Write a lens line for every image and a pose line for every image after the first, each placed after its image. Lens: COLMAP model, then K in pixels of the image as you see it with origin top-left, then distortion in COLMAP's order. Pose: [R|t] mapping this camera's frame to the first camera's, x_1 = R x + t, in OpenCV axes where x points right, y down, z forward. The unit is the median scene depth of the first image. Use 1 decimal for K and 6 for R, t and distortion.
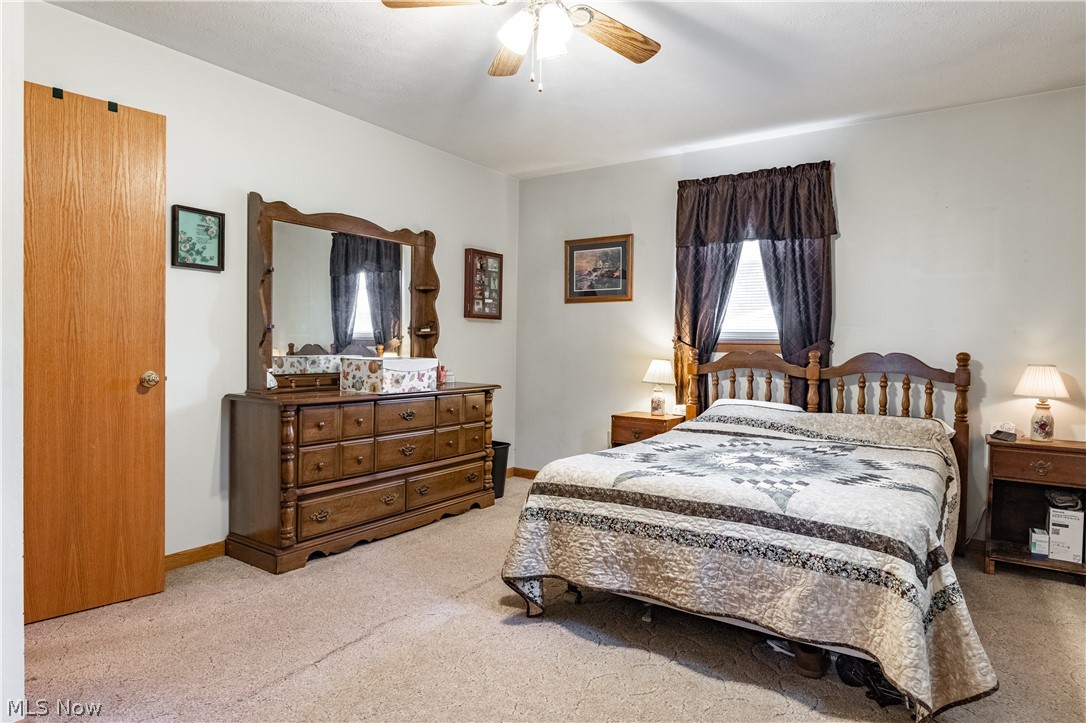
lens RADIAL K [[620.6, 0, 541.8], [0, 620.6, 357.4], [0, 0, 1]] dist [-0.006952, 0.000189]
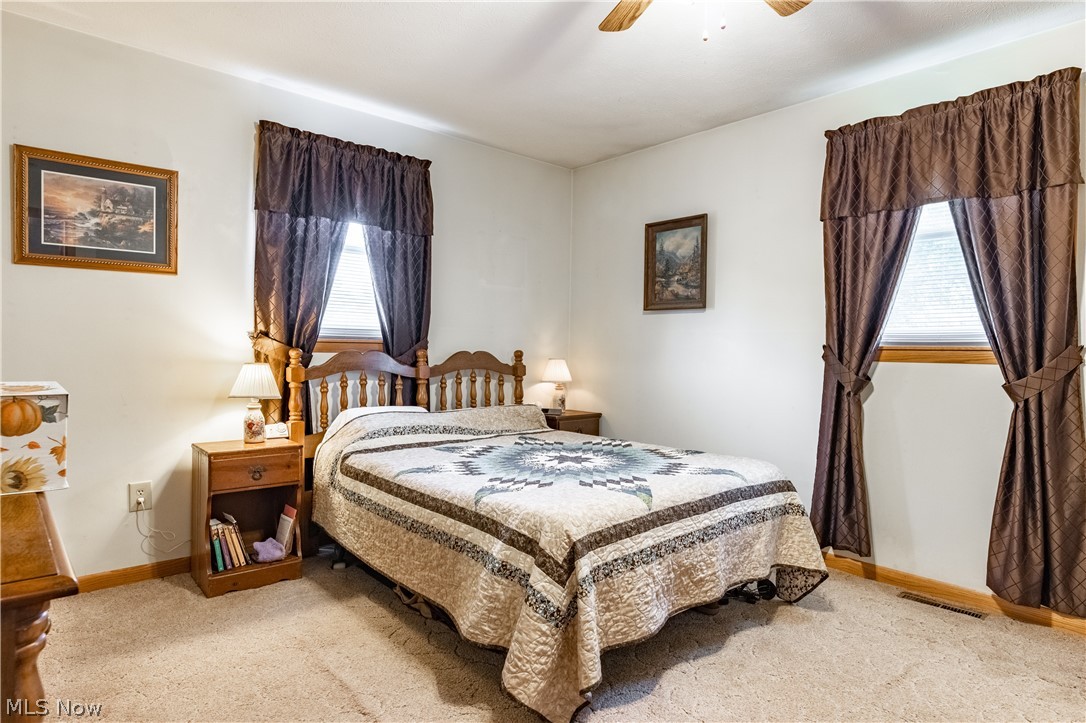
lens RADIAL K [[620.6, 0, 547.3], [0, 620.6, 358.1], [0, 0, 1]] dist [-0.006952, 0.000189]
pose [[0.241222, -0.026057, 0.970120, -0.513016], [0.009997, 0.999653, 0.024365, -0.021232], [-0.970418, 0.003821, 0.241399, 0.613587]]
